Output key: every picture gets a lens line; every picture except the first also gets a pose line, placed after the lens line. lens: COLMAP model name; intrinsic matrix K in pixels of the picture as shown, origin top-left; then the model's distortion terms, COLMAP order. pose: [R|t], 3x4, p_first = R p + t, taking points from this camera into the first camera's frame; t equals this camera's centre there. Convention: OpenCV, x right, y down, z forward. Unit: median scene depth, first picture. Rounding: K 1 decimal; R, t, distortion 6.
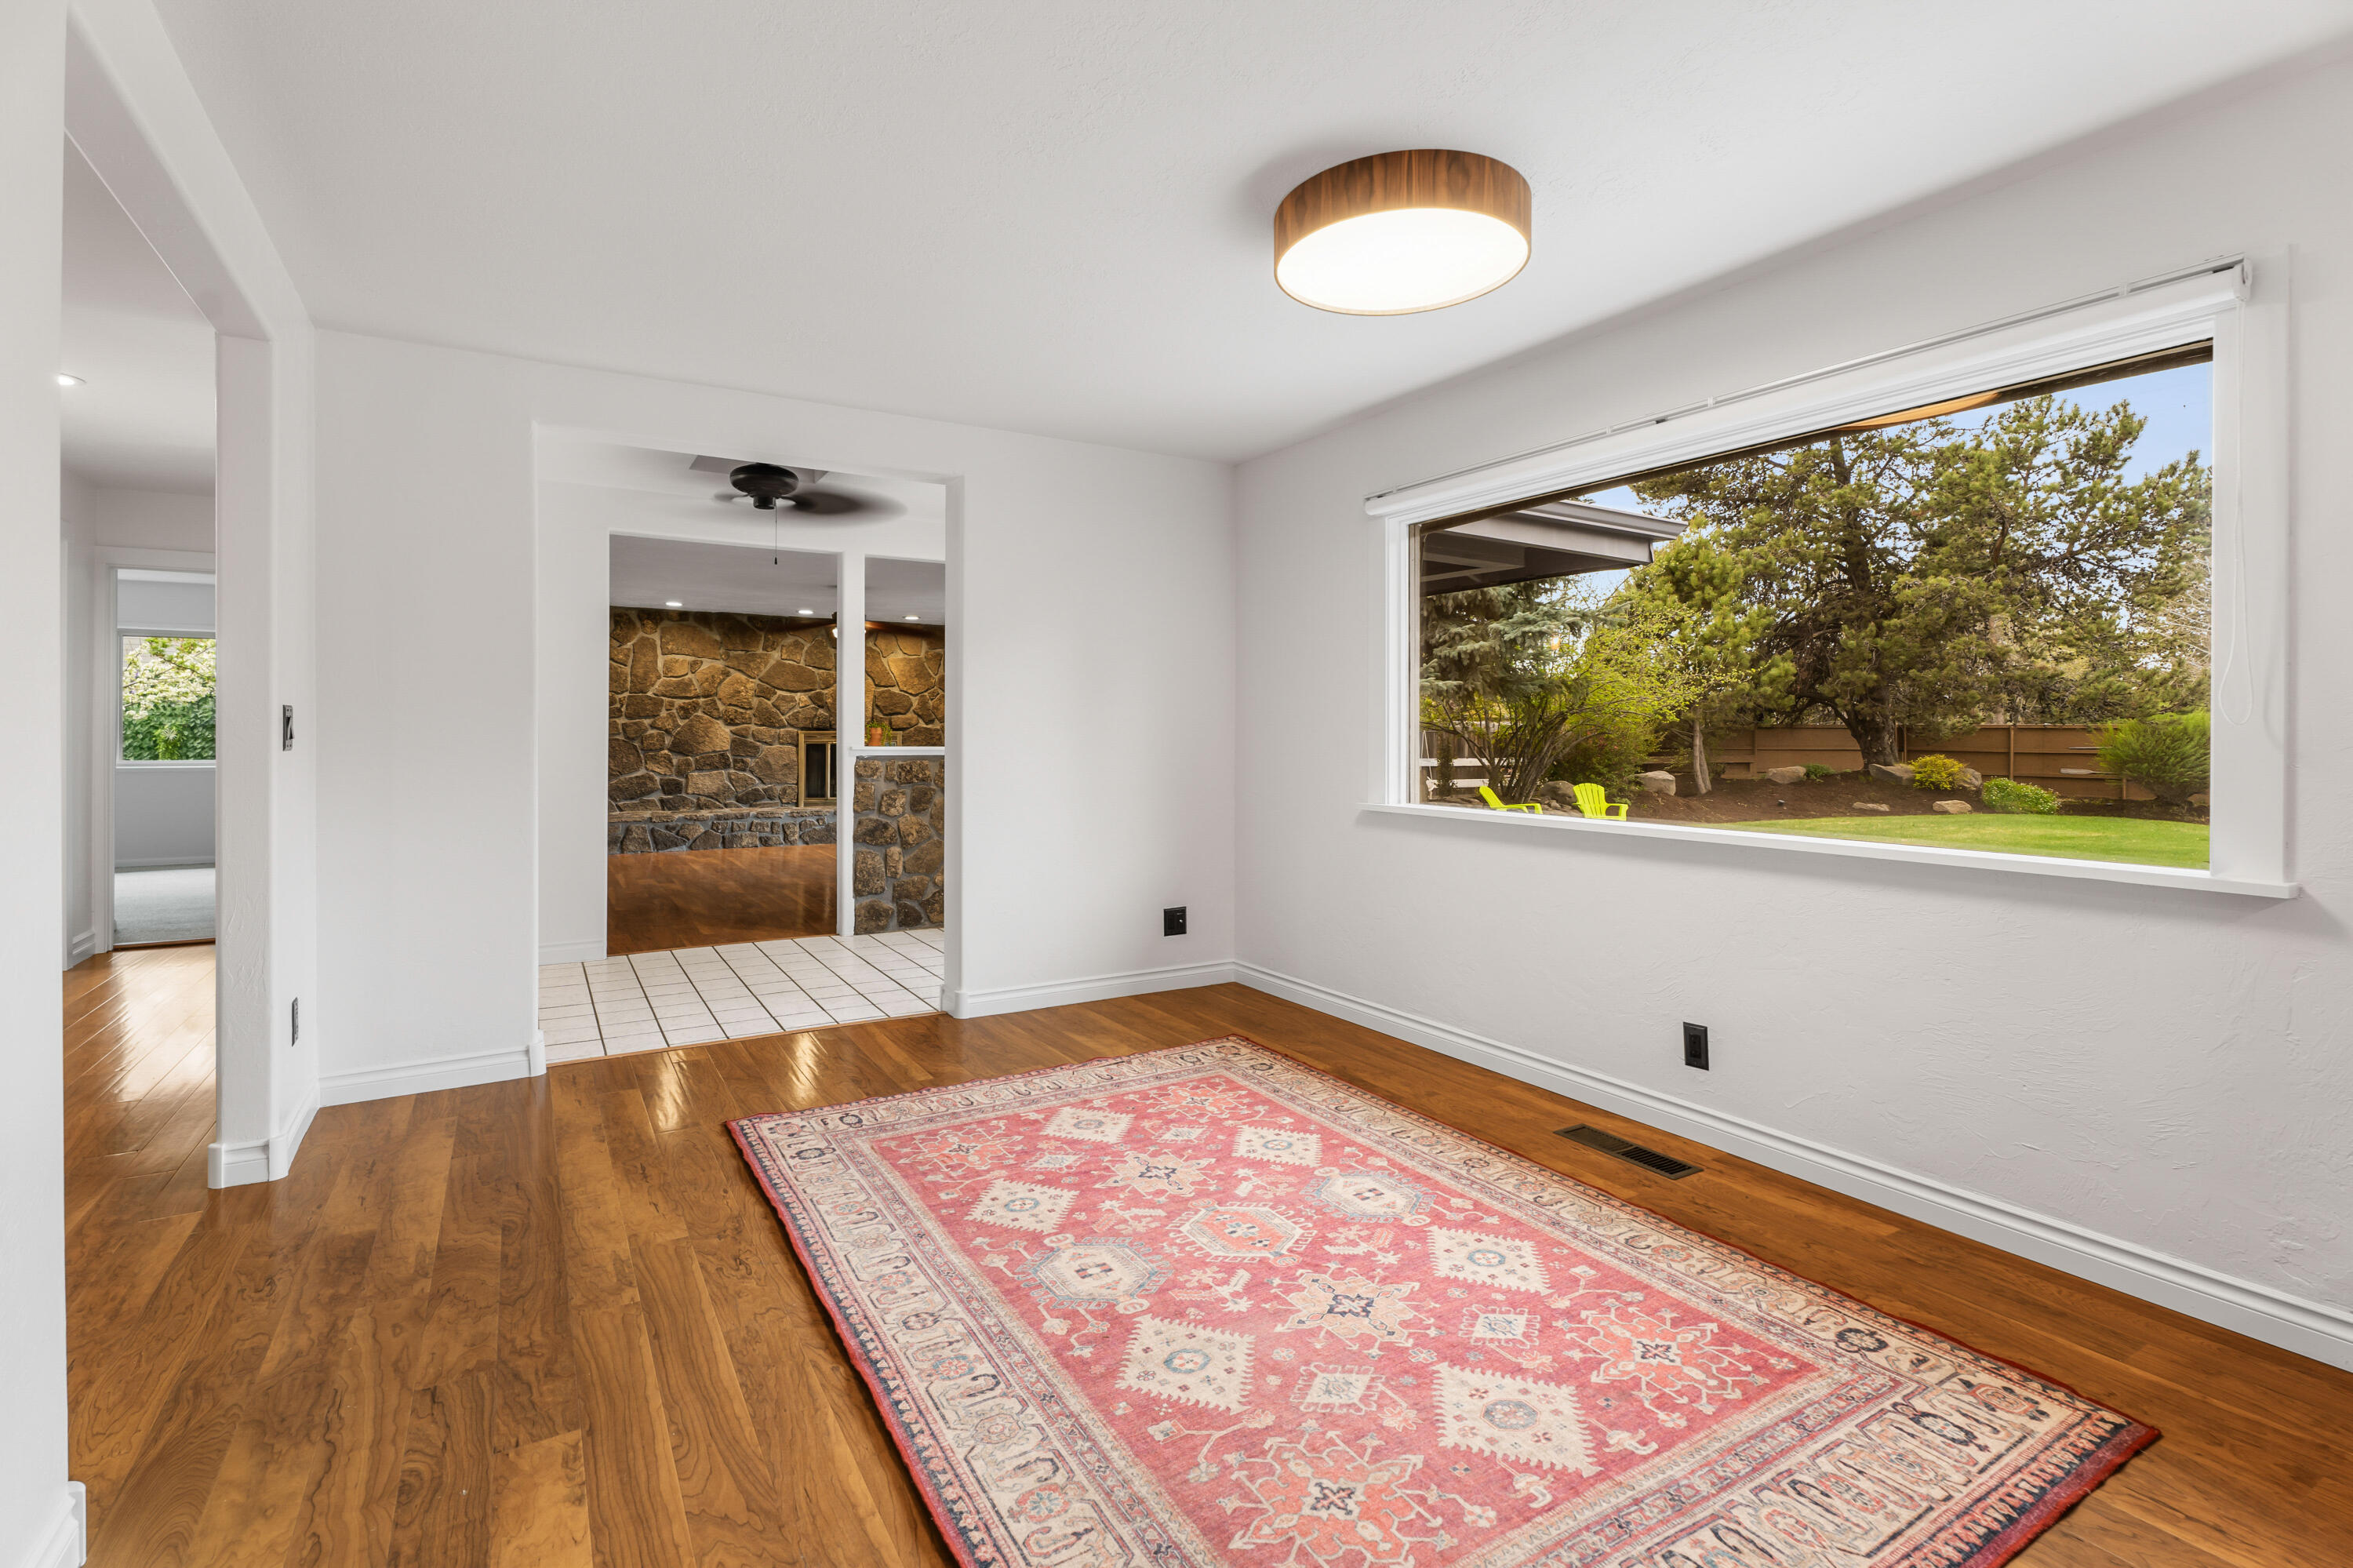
lens RADIAL K [[1079.6, 0, 1170.0], [0, 1079.6, 744.1], [0, 0, 1]] dist [-0.001899, 0.000357]
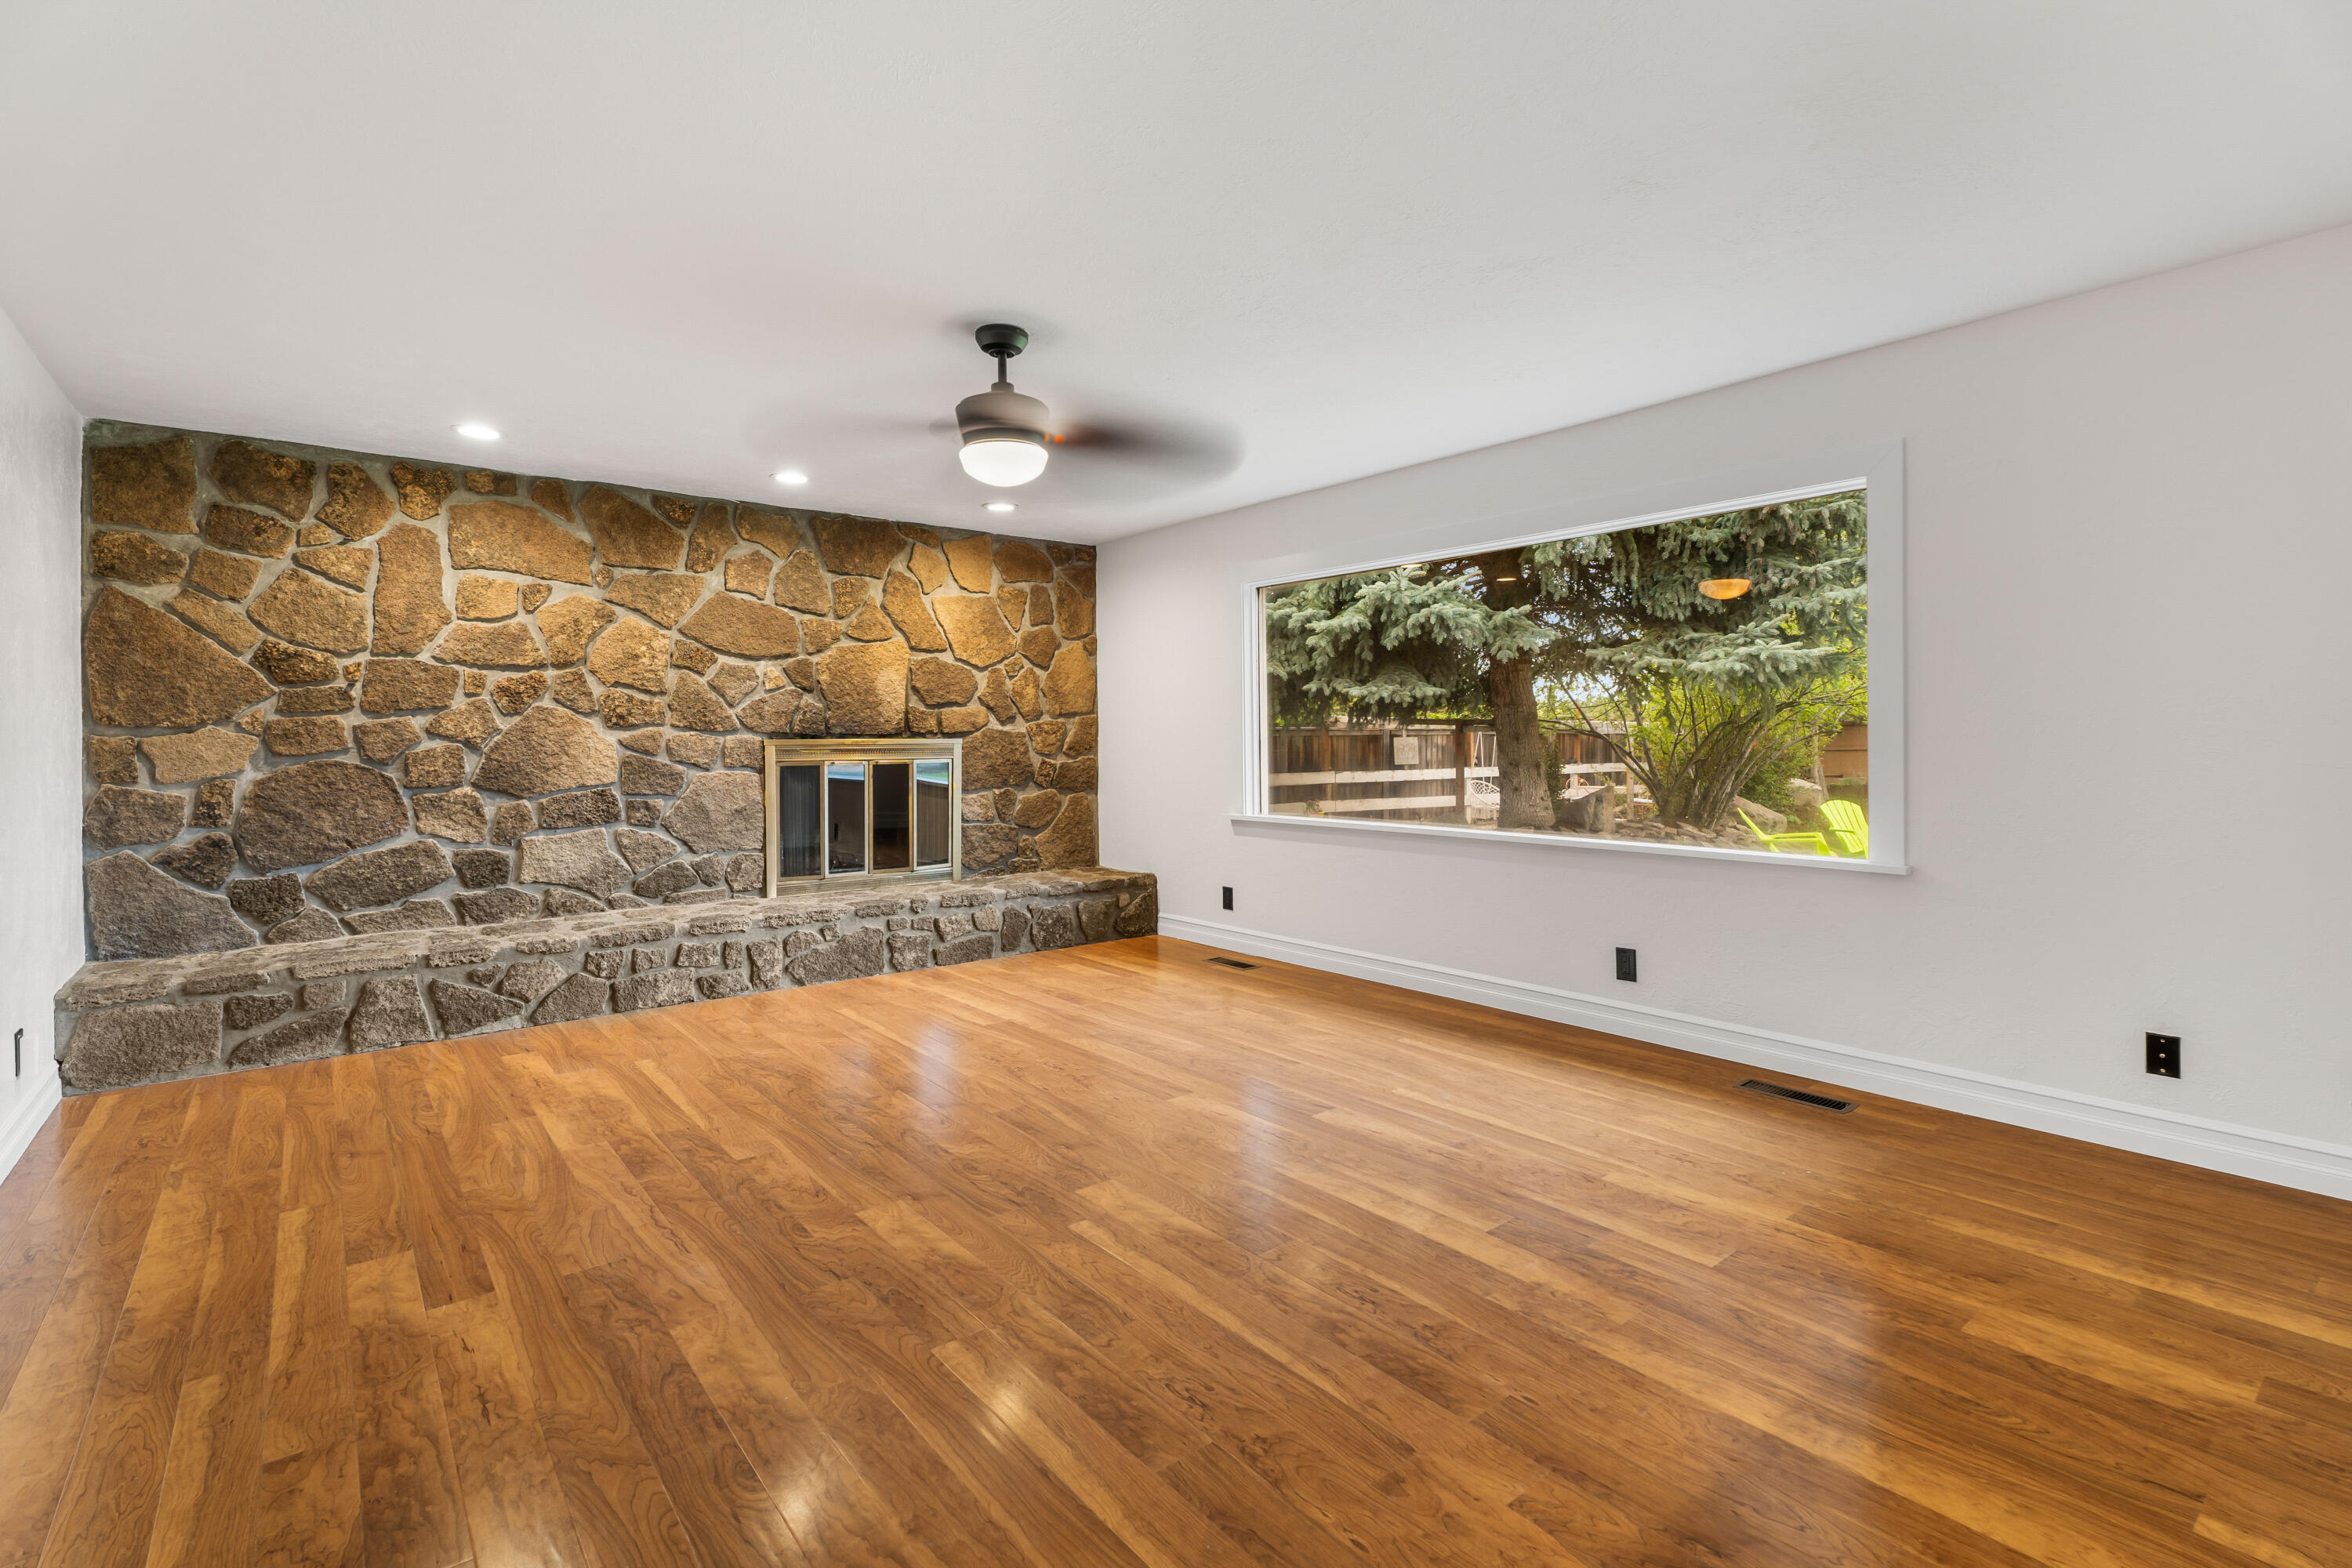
lens RADIAL K [[1079.1, 0, 1177.2], [0, 1079.1, 758.3], [0, 0, 1]] dist [-0.001899, 0.000357]
pose [[0.990866, -0.015054, 0.134010, -0.234820], [0.014235, 0.999874, 0.007068, -0.004836], [-0.134100, -0.005096, 0.990955, 0.516734]]
